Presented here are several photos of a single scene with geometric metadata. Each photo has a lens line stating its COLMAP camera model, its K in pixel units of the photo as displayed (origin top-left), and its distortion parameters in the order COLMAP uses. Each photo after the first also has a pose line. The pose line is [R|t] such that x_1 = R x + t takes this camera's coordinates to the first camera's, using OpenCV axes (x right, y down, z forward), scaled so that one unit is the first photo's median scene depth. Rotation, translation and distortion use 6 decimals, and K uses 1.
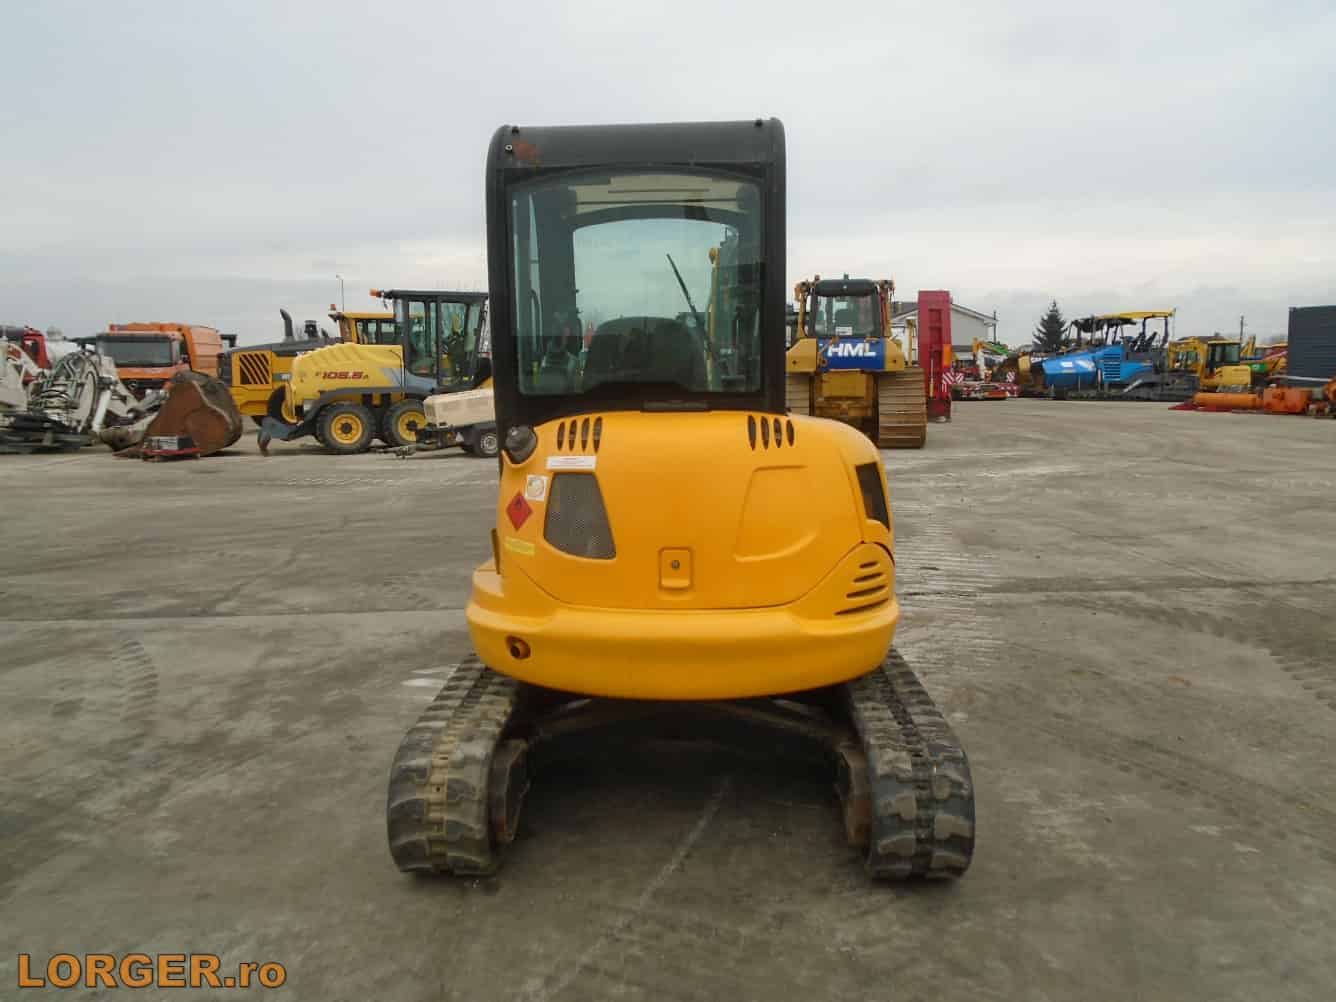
lens RADIAL K [[1031.0, 0, 666.4], [0, 1031.0, 499.9], [0, 0, 1]] dist [0.002184, -0.004317]
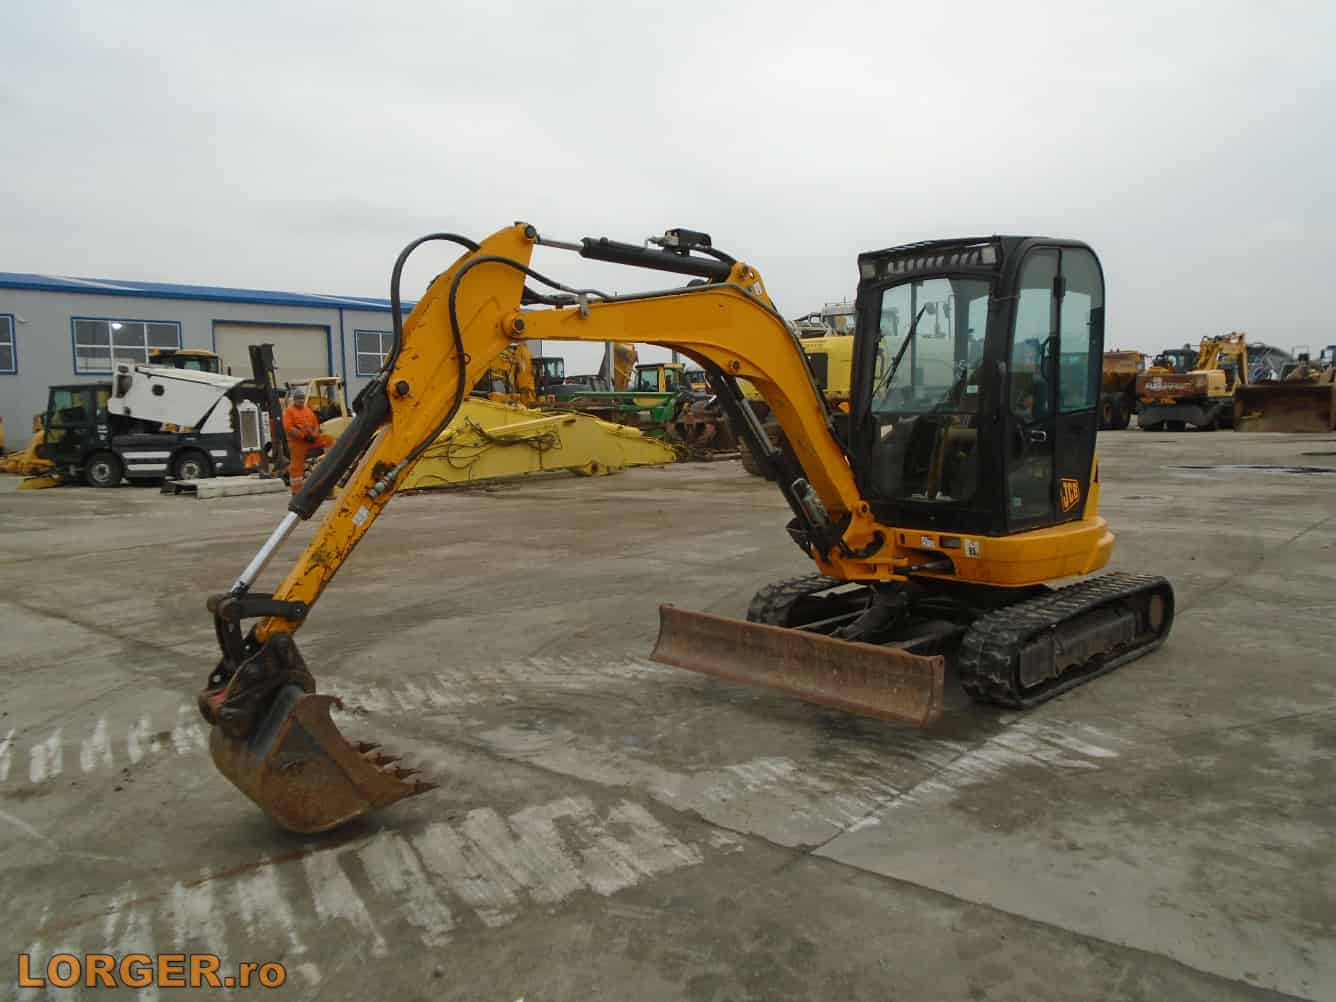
lens RADIAL K [[1031.0, 0, 665.4], [0, 1031.0, 496.5], [0, 0, 1]] dist [0.002184, -0.004317]
pose [[-0.707719, -0.044788, 0.705073, -0.156724], [0.114408, 0.977551, 0.176933, -0.060377], [-0.697169, 0.205885, -0.686708, 0.485226]]
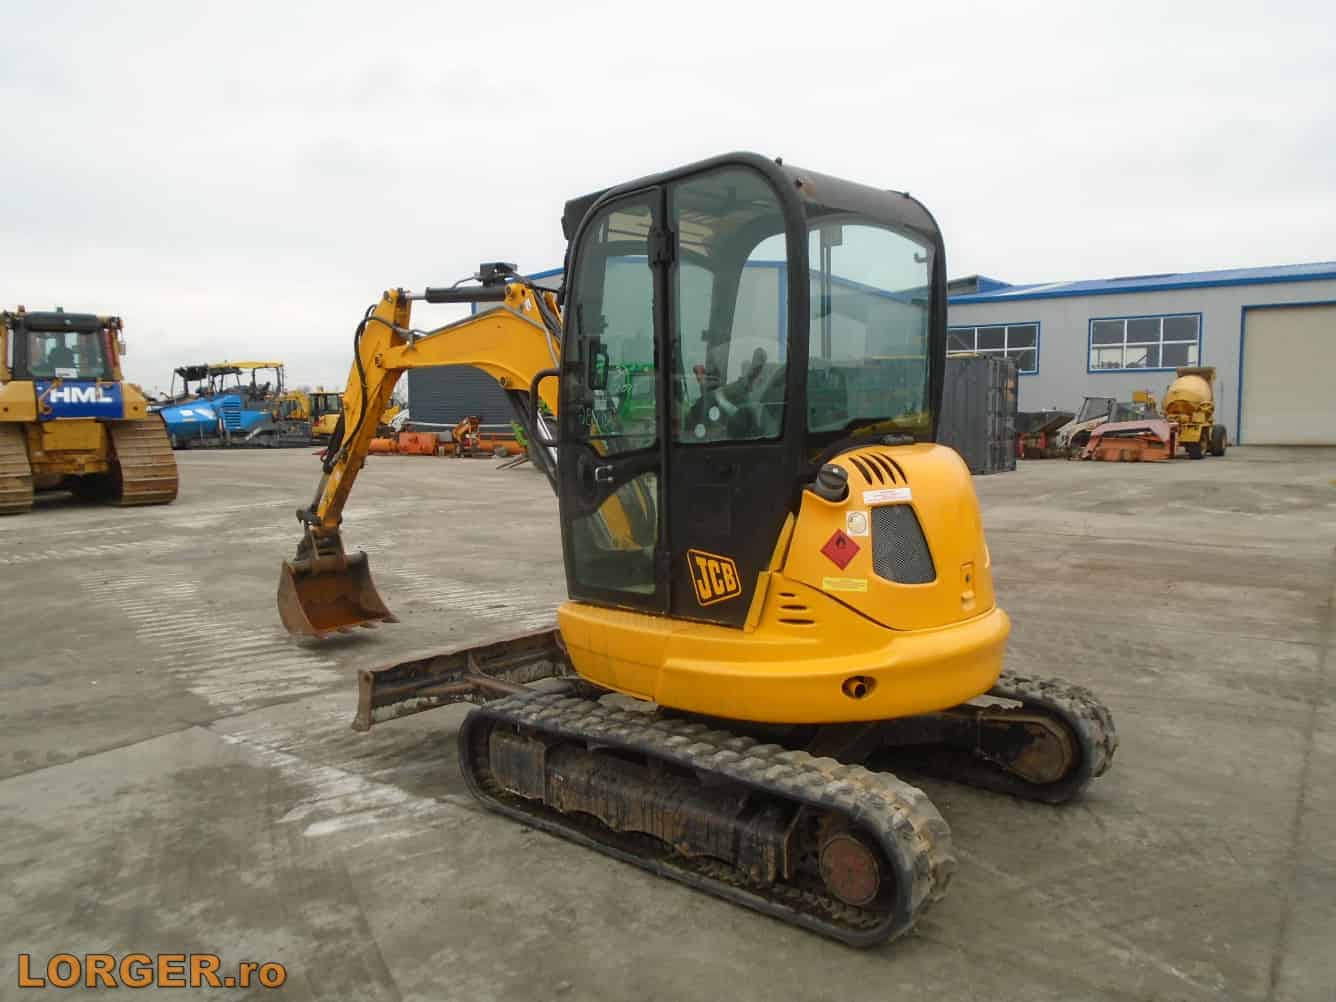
lens RADIAL K [[1031.0, 0, 664.7], [0, 1031.0, 505.6], [0, 0, 1]] dist [0.002184, -0.004317]
pose [[0.640366, -0.070986, 0.764783, -0.171838], [0.103020, 0.994661, 0.006063, -0.009272], [-0.761130, 0.074905, 0.644260, 0.084678]]
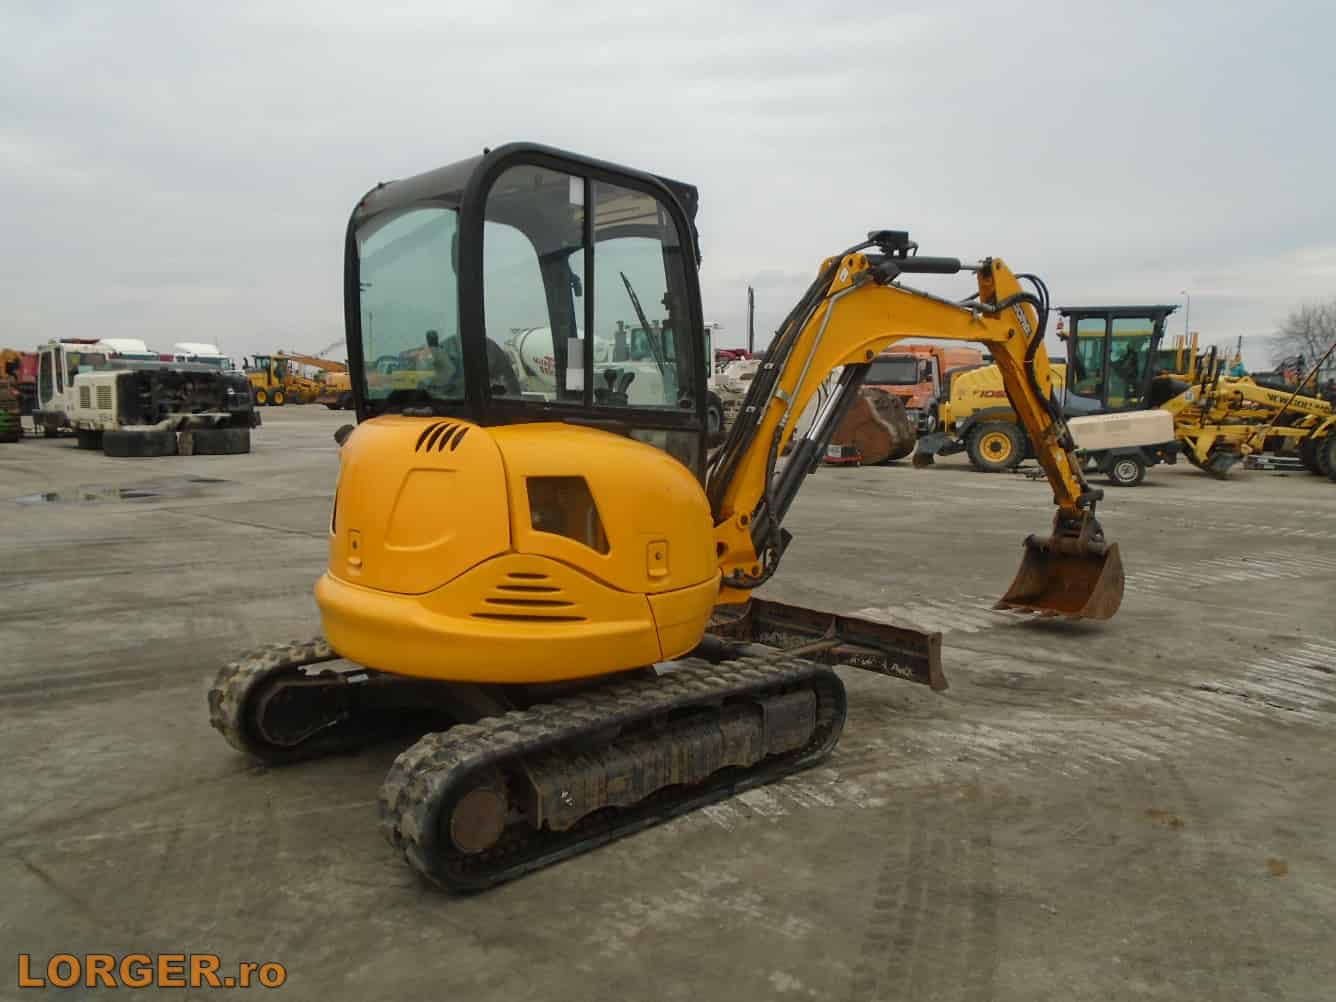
lens RADIAL K [[1031.0, 0, 667.6], [0, 1031.0, 499.1], [0, 0, 1]] dist [0.002184, -0.004317]
pose [[0.707078, 0.088441, -0.701583, 0.175053], [-0.102526, 0.994486, 0.022035, -0.008347], [0.699664, 0.056350, 0.712247, 0.066744]]
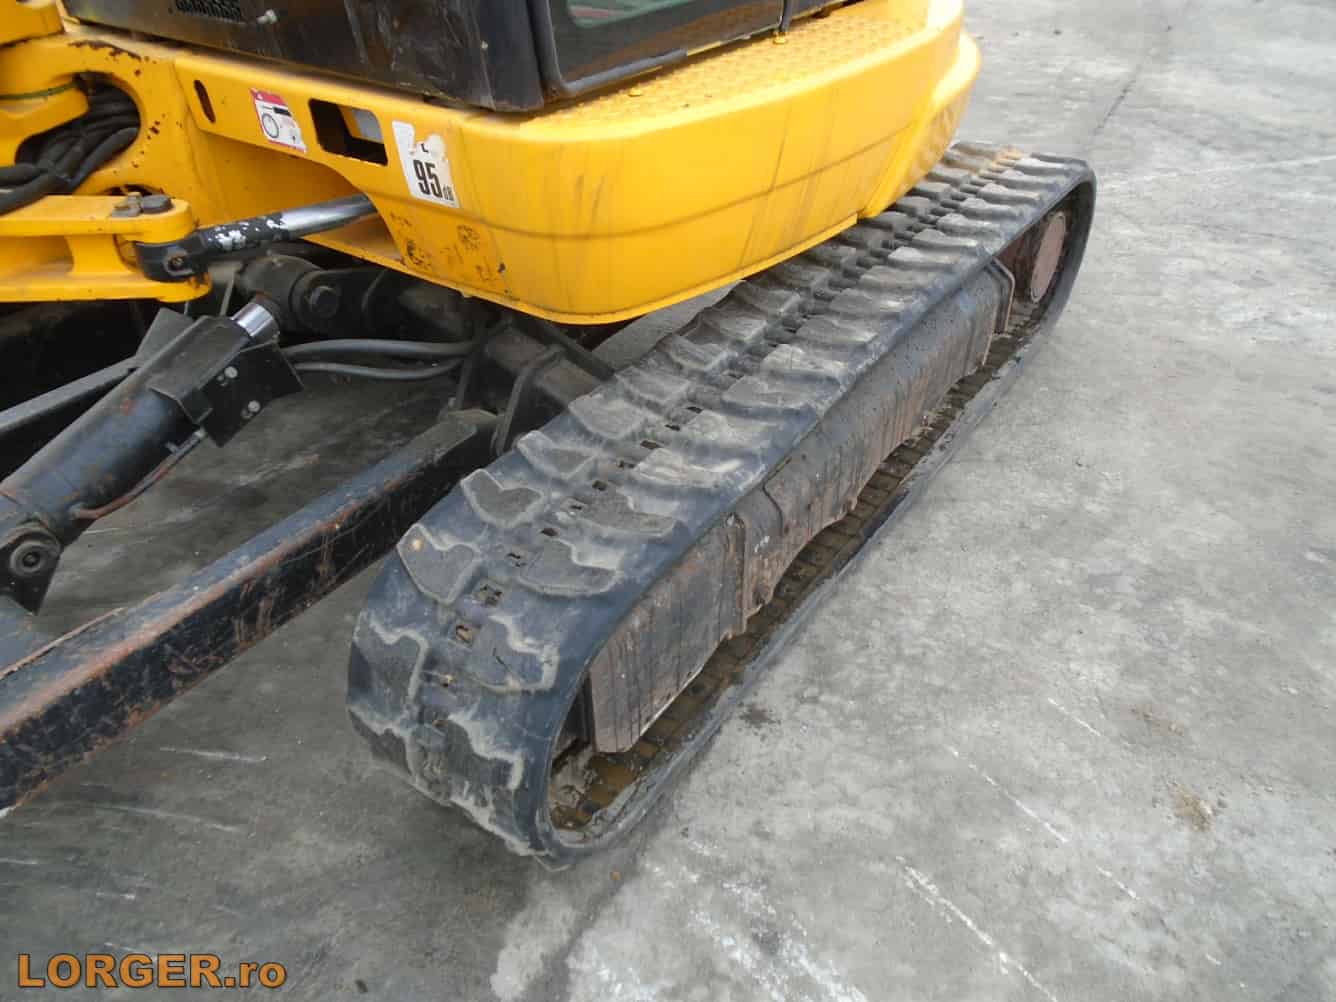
lens RADIAL K [[1031.0, 0, 668.4], [0, 1031.0, 497.9], [0, 0, 1]] dist [0.002184, -0.004317]
pose [[-0.842345, -0.295365, 0.450794, -0.065733], [0.087173, 0.750762, 0.654796, -0.012192], [-0.531843, 0.590861, -0.606652, 0.278700]]
